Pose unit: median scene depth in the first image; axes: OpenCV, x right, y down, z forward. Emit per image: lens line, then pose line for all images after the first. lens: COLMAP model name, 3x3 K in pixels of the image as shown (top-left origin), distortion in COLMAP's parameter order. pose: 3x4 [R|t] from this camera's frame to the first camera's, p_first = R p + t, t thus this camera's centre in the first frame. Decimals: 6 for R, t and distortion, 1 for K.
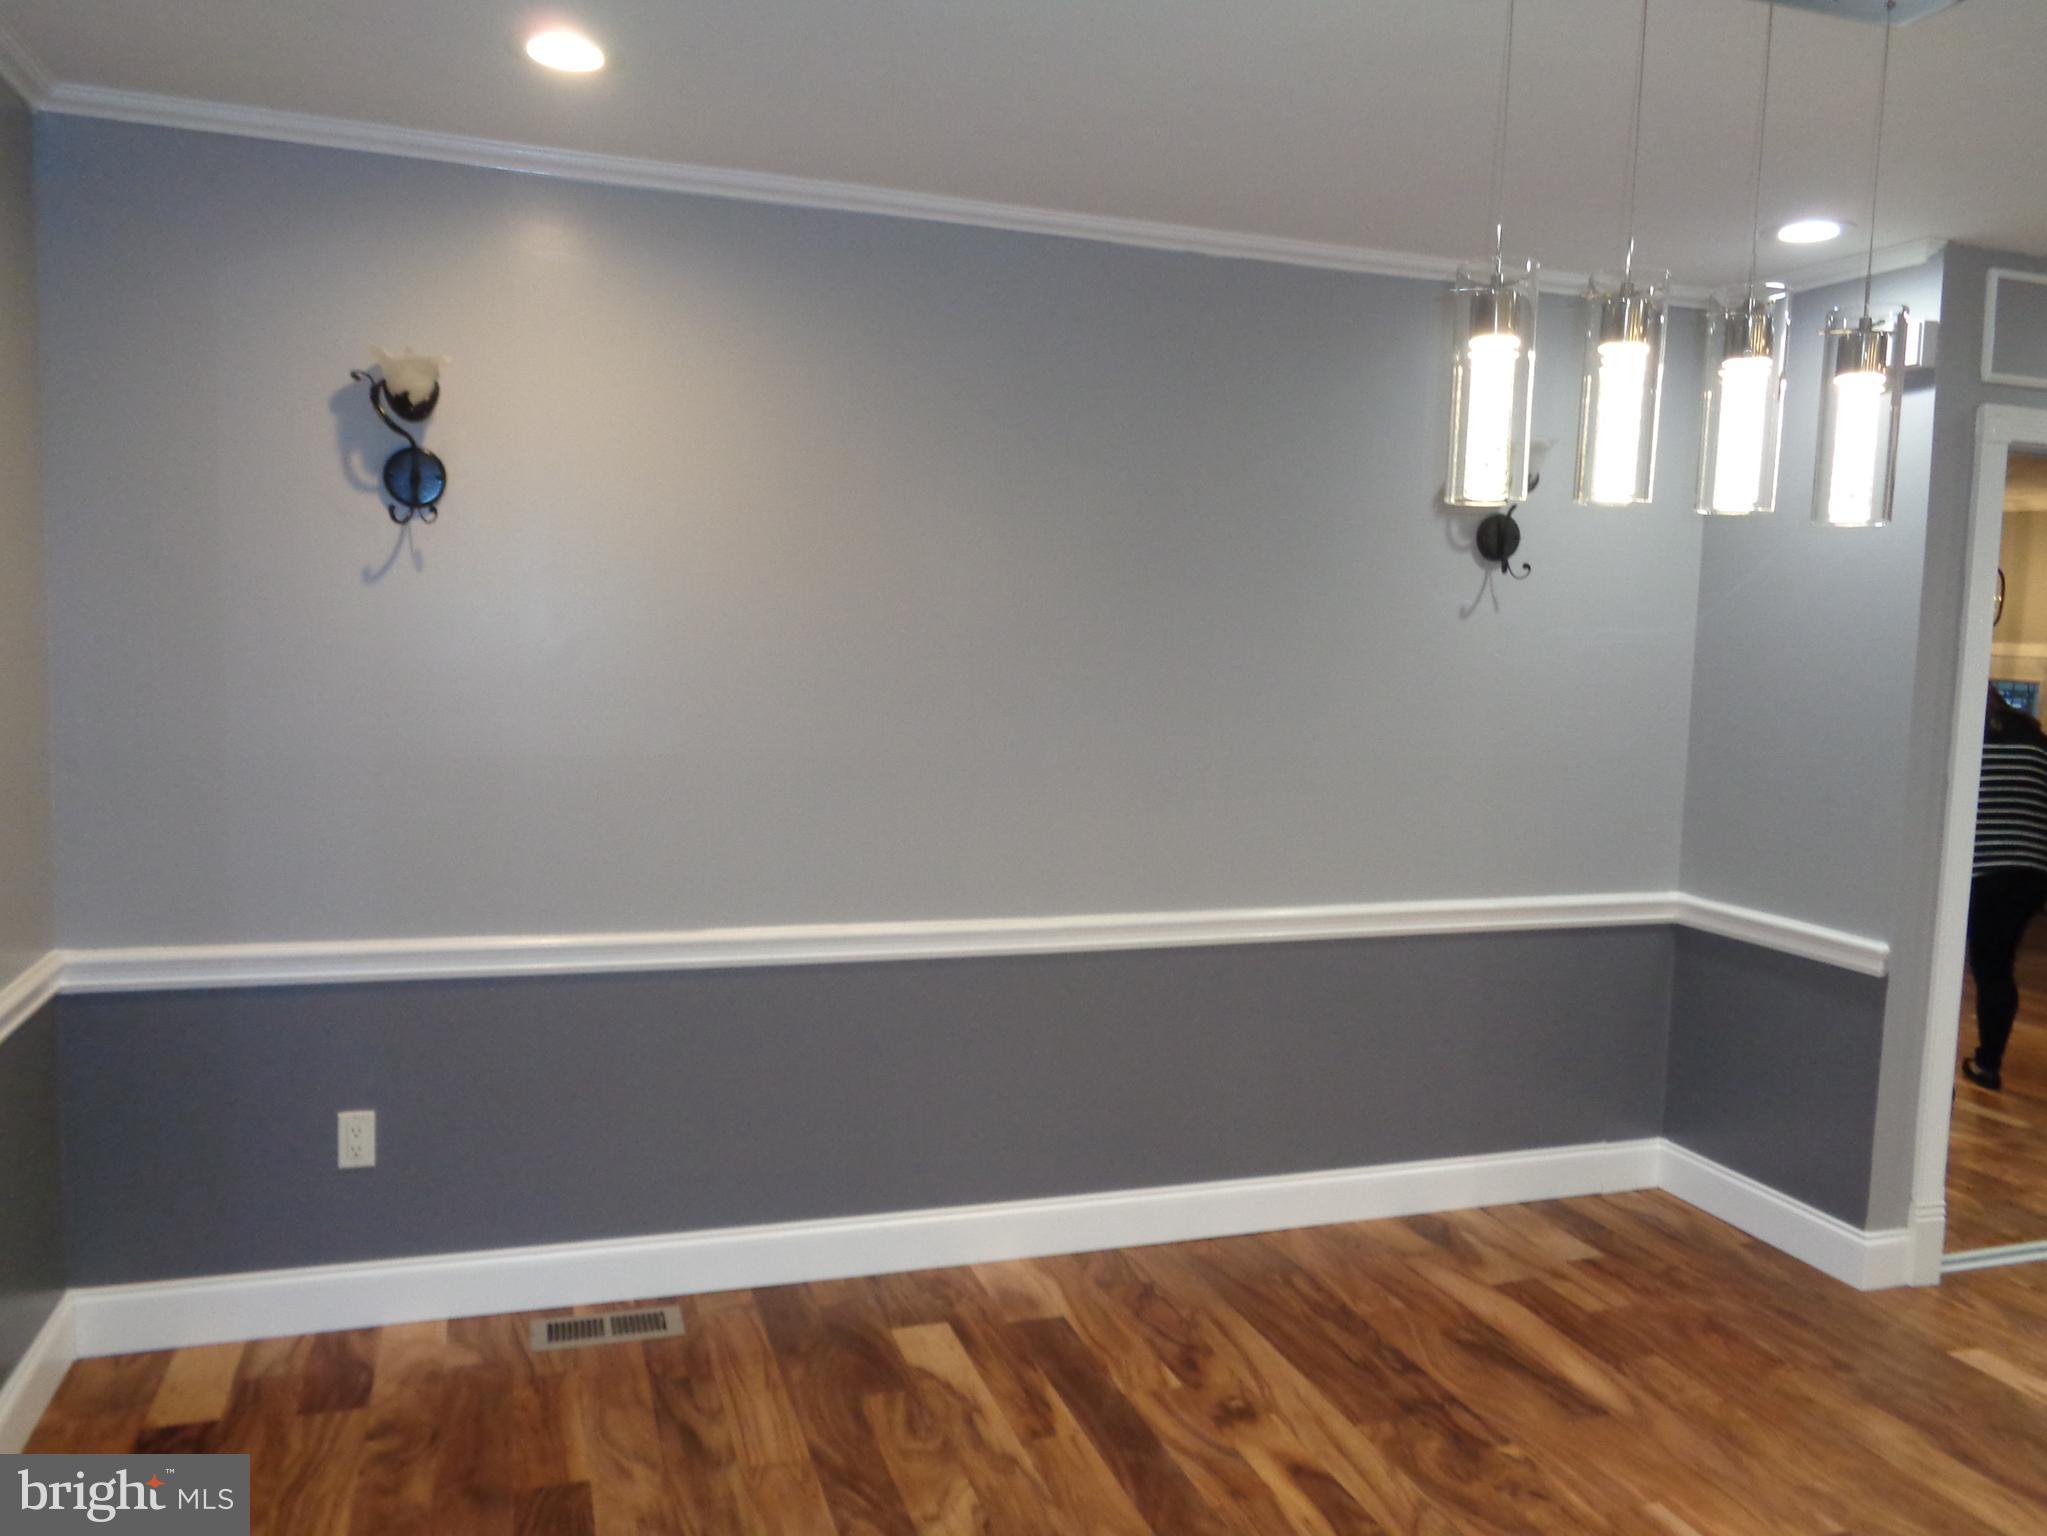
lens RADIAL K [[1530.4, 0, 1024.7], [0, 1530.4, 765.2], [0, 0, 1]] dist [0.001500, 0.000933]
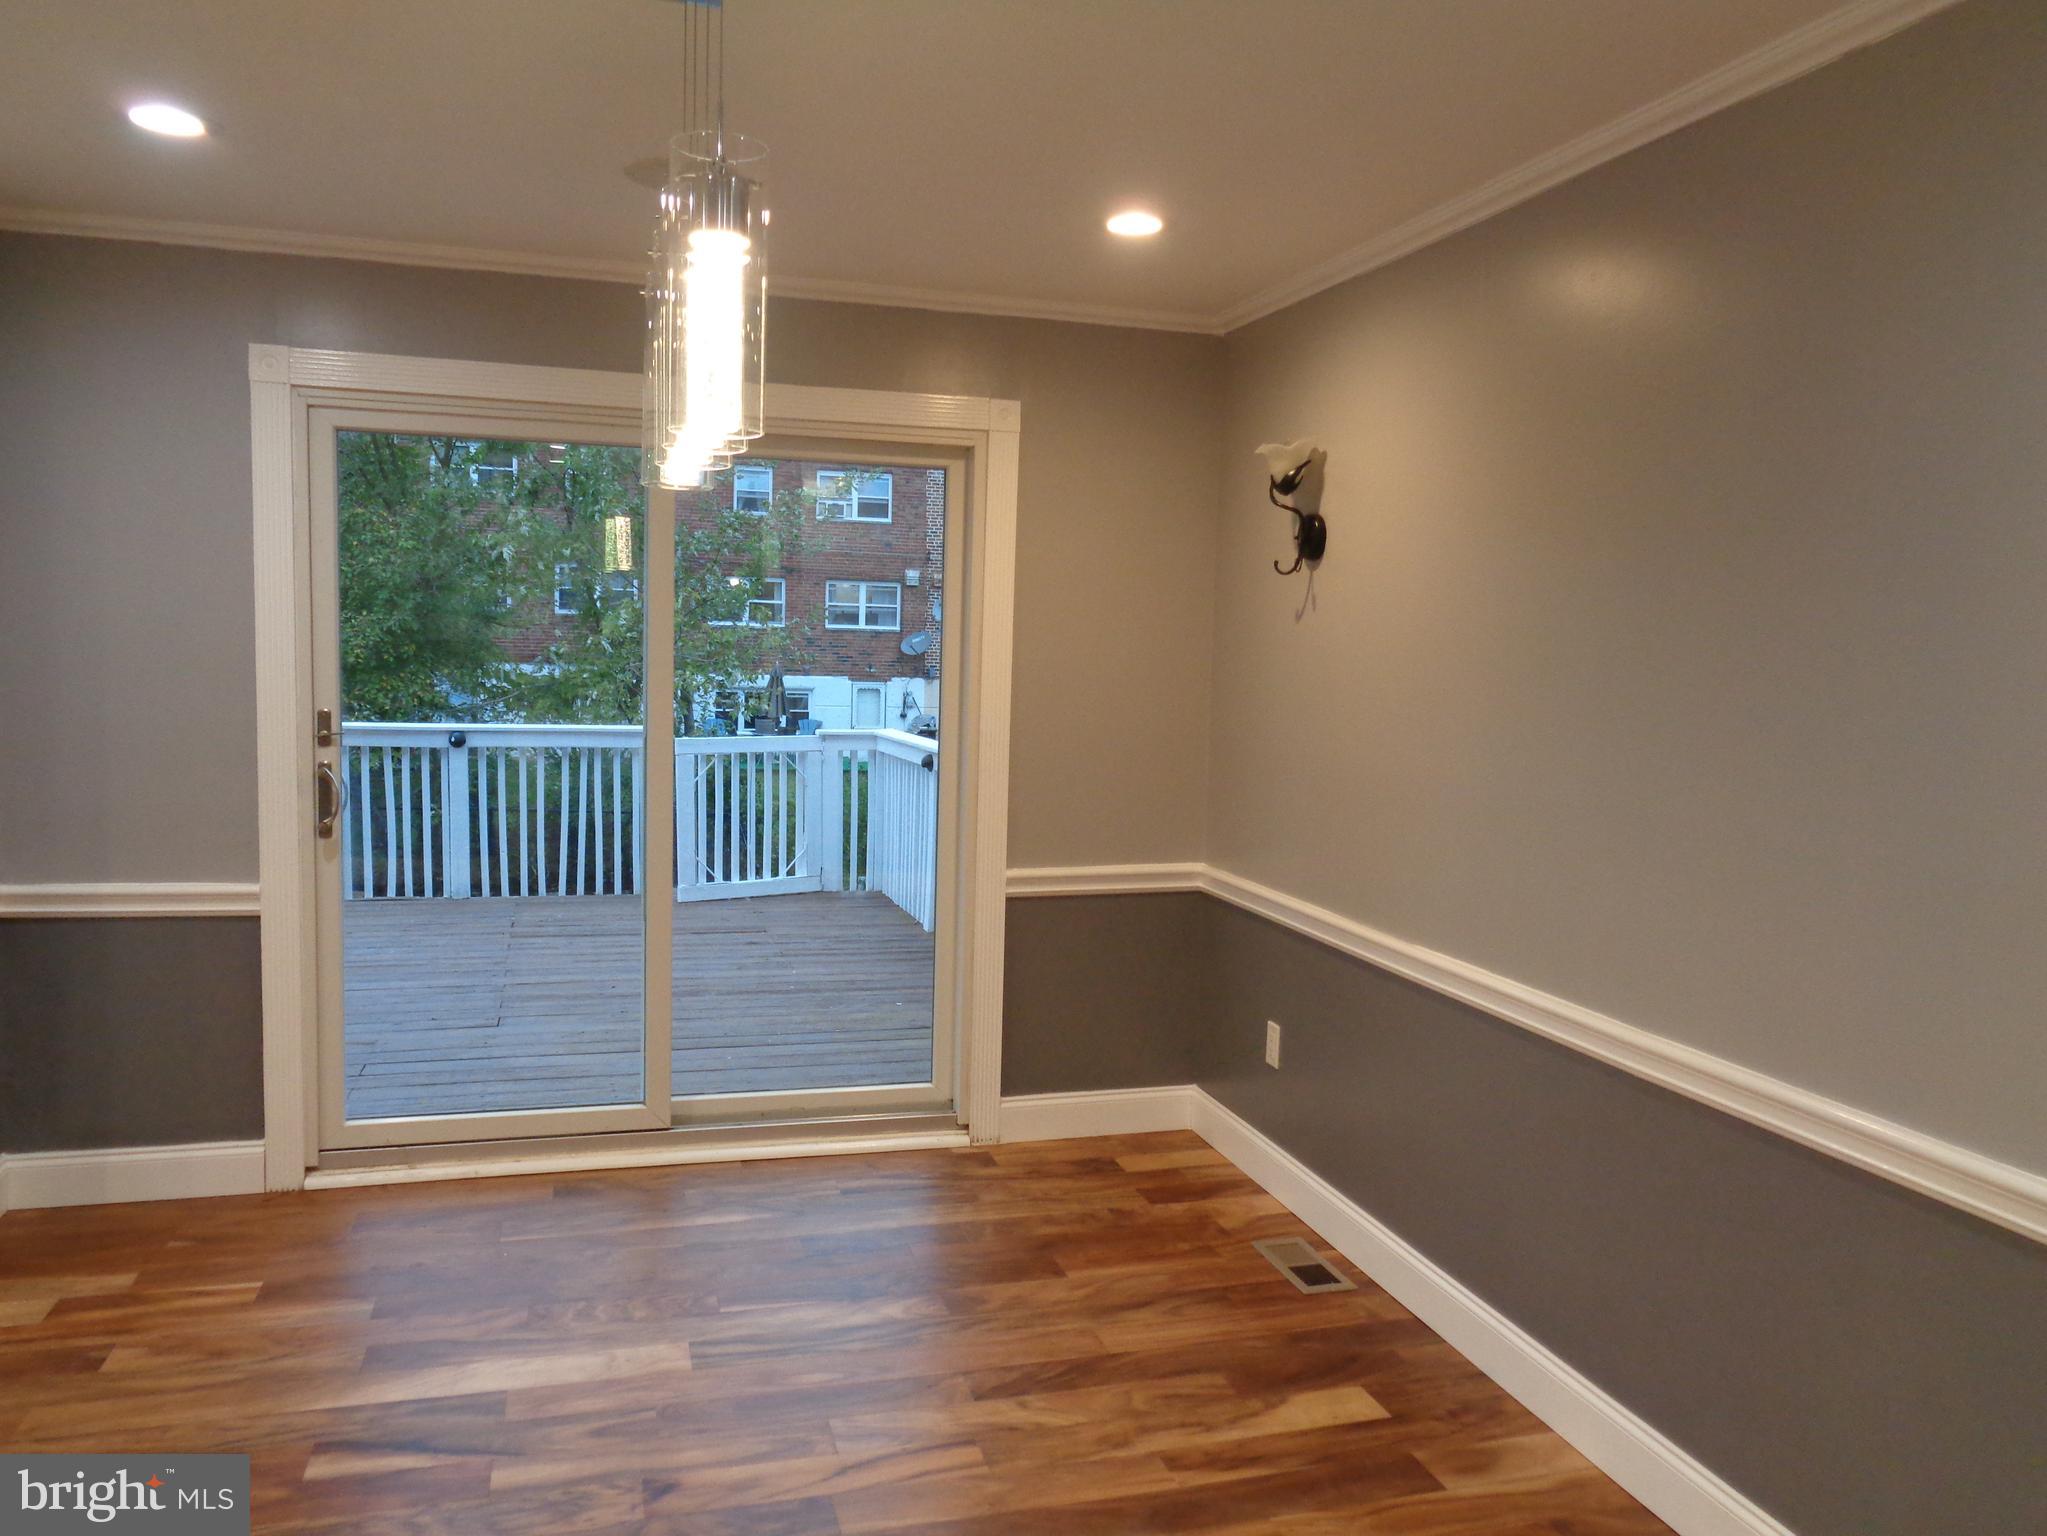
lens RADIAL K [[1530.4, 0, 1024.1], [0, 1530.4, 771.2], [0, 0, 1]] dist [0.001500, 0.000933]
pose [[-0.050714, 0.049773, -0.997472, 0.907060], [-0.112950, 0.992064, 0.055246, -0.039264], [0.992306, 0.115466, -0.044690, 0.846770]]
